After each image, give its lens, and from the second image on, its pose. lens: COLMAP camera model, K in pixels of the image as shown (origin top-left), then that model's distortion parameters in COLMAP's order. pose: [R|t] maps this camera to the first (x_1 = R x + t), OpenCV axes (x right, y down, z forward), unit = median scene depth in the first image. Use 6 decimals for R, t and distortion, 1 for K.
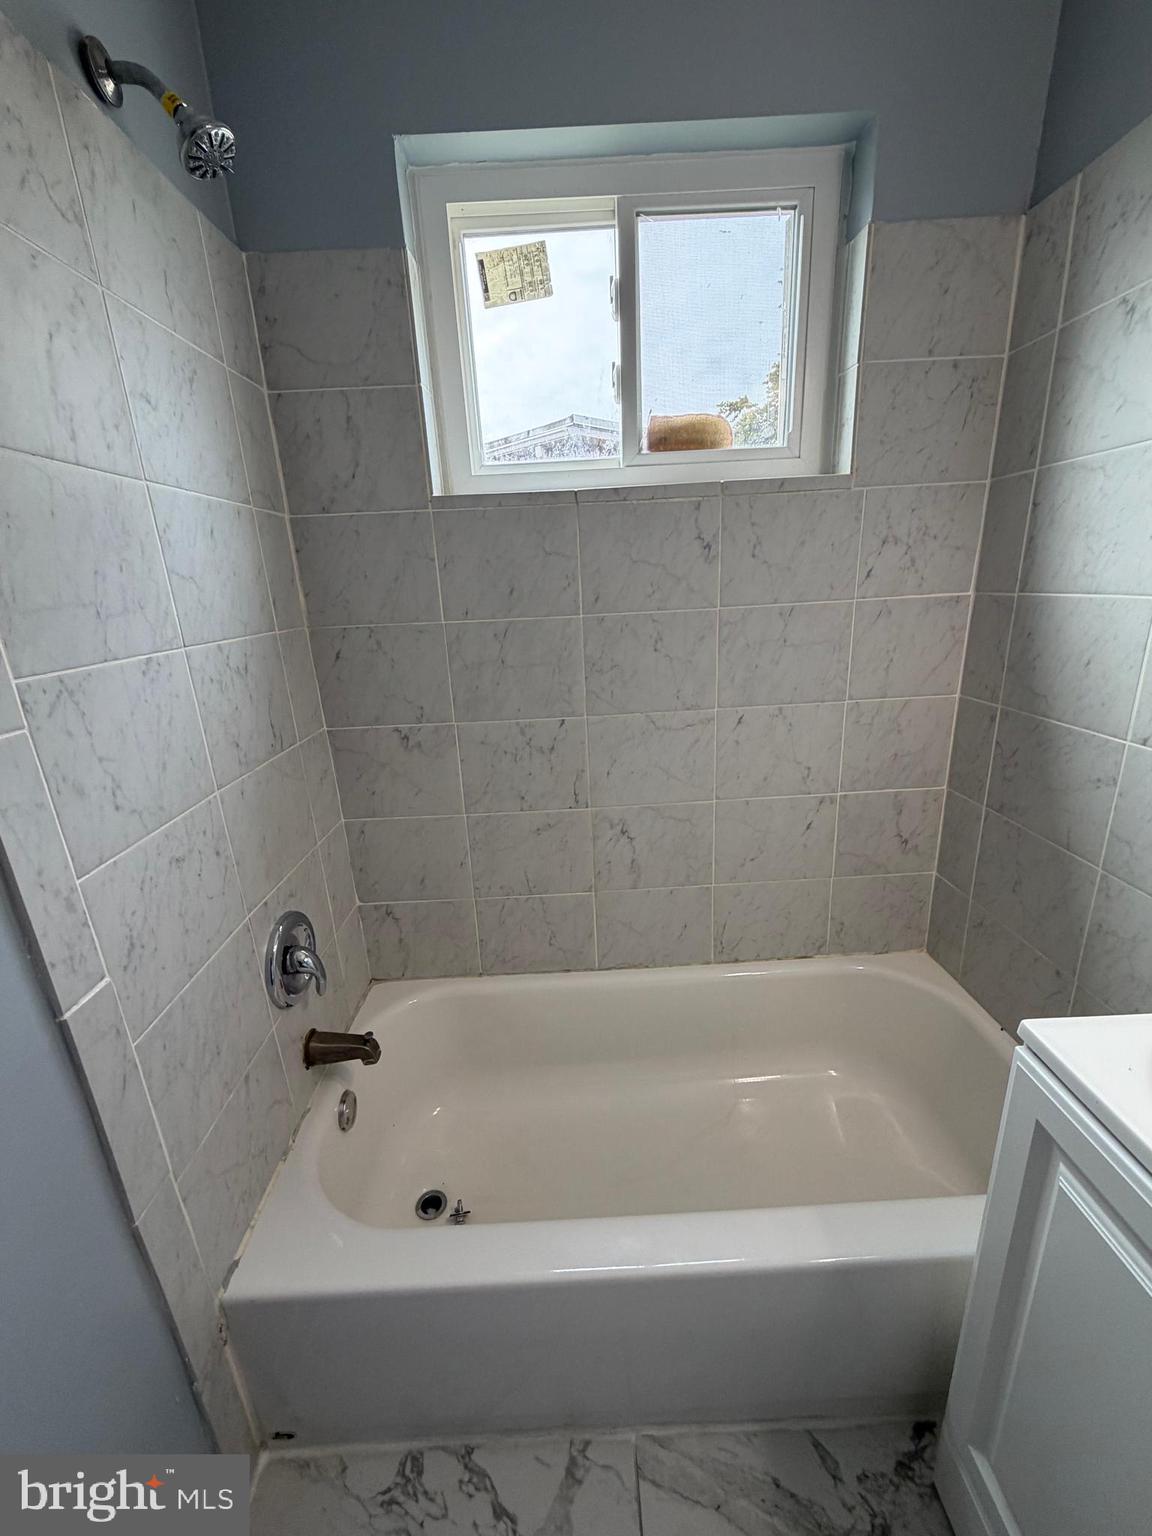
lens RADIAL K [[601.9, 0, 576.0], [0, 601.9, 768.0], [0, 0, 1]] dist [-0.000056, -0.000469]
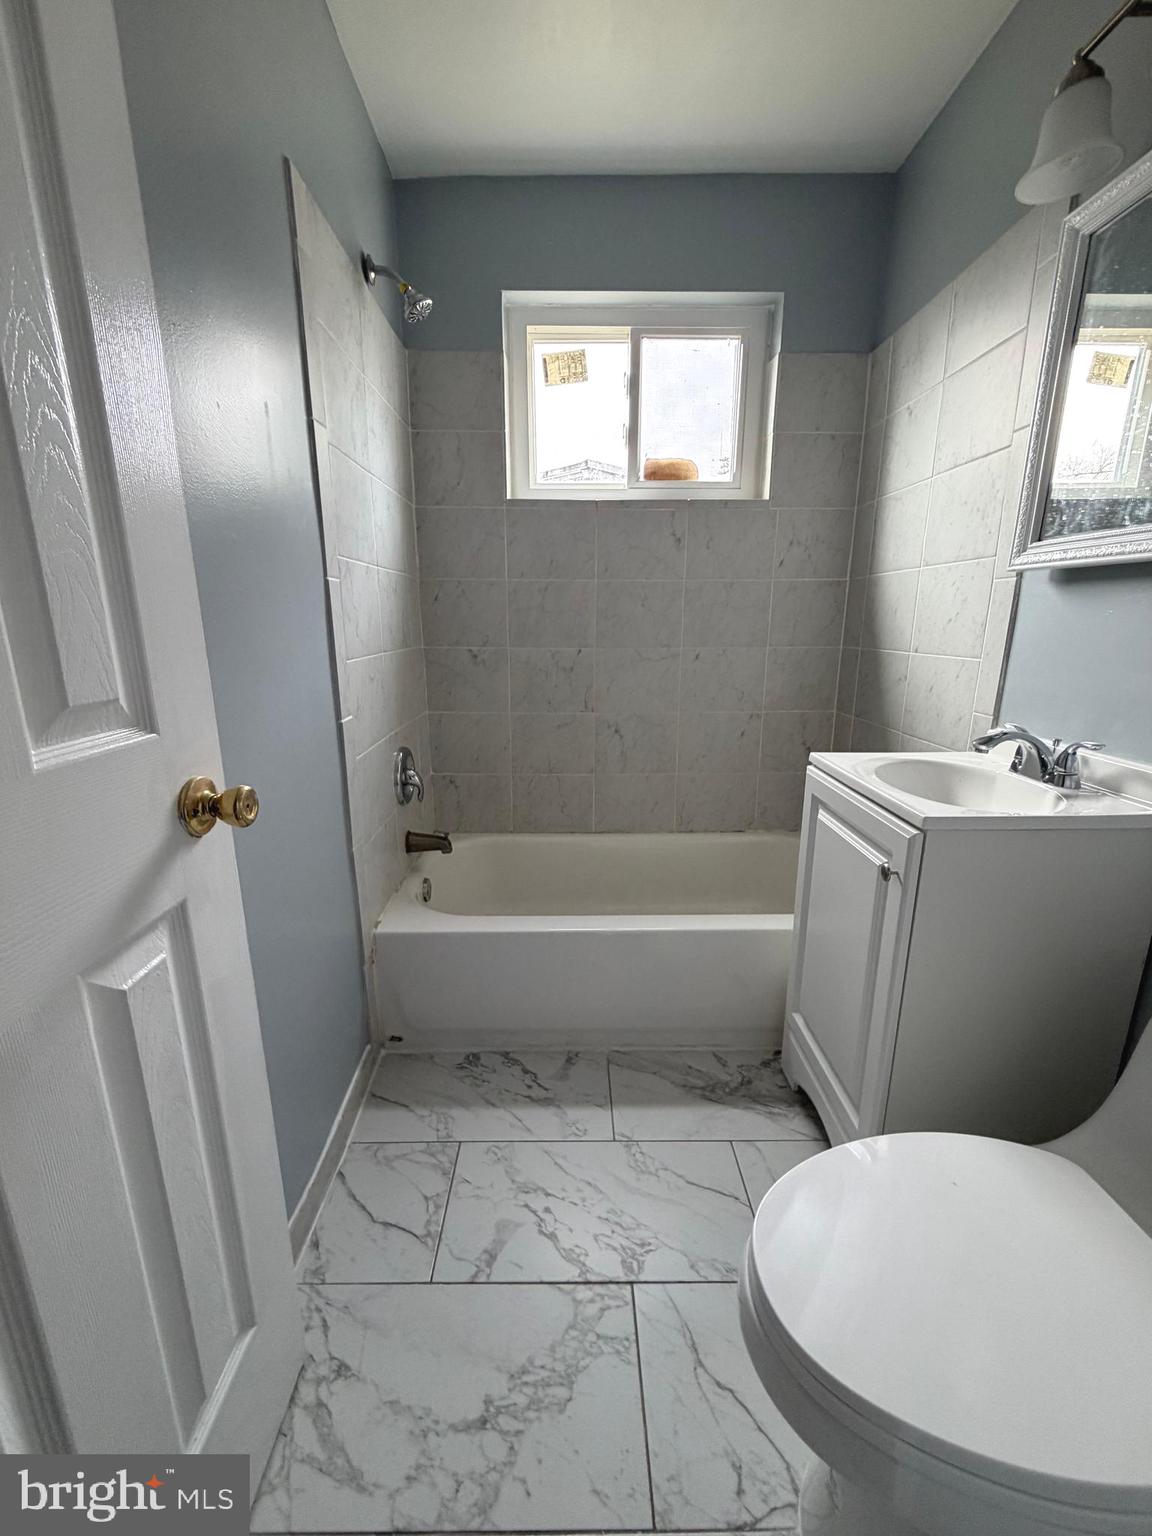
lens RADIAL K [[615.3, 0, 574.5], [0, 615.3, 776.7], [0, 0, 1]] dist [0.000270, 0.000054]
pose [[0.998738, 0.049802, 0.006511, -0.032708], [-0.049338, 0.997076, -0.058359, 0.360178], [-0.009399, 0.057964, 0.998274, -0.572987]]
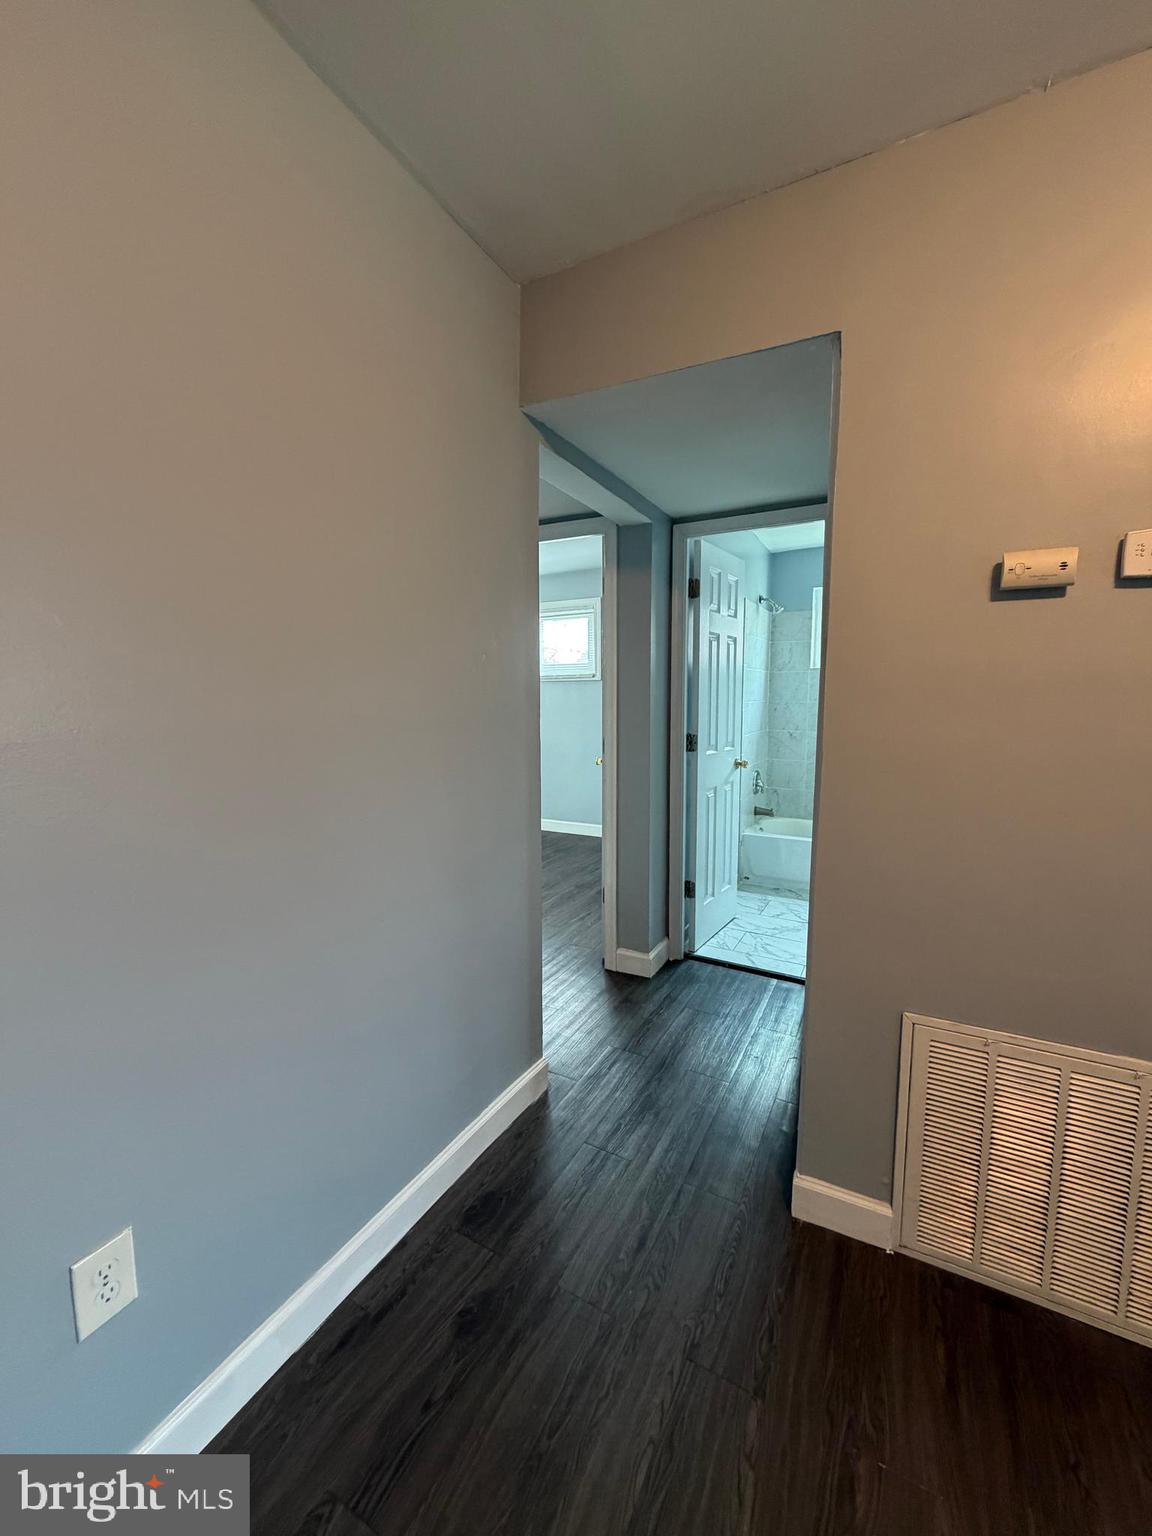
lens RADIAL K [[612.2, 0, 578.2], [0, 612.2, 766.1], [0, 0, 1]] dist [0.001221, -0.000155]
pose [[0.870169, 0.104827, -0.481473, 0.384908], [-0.178325, 0.977873, -0.109384, 0.783813], [0.459353, 0.181041, 0.869608, -2.749481]]
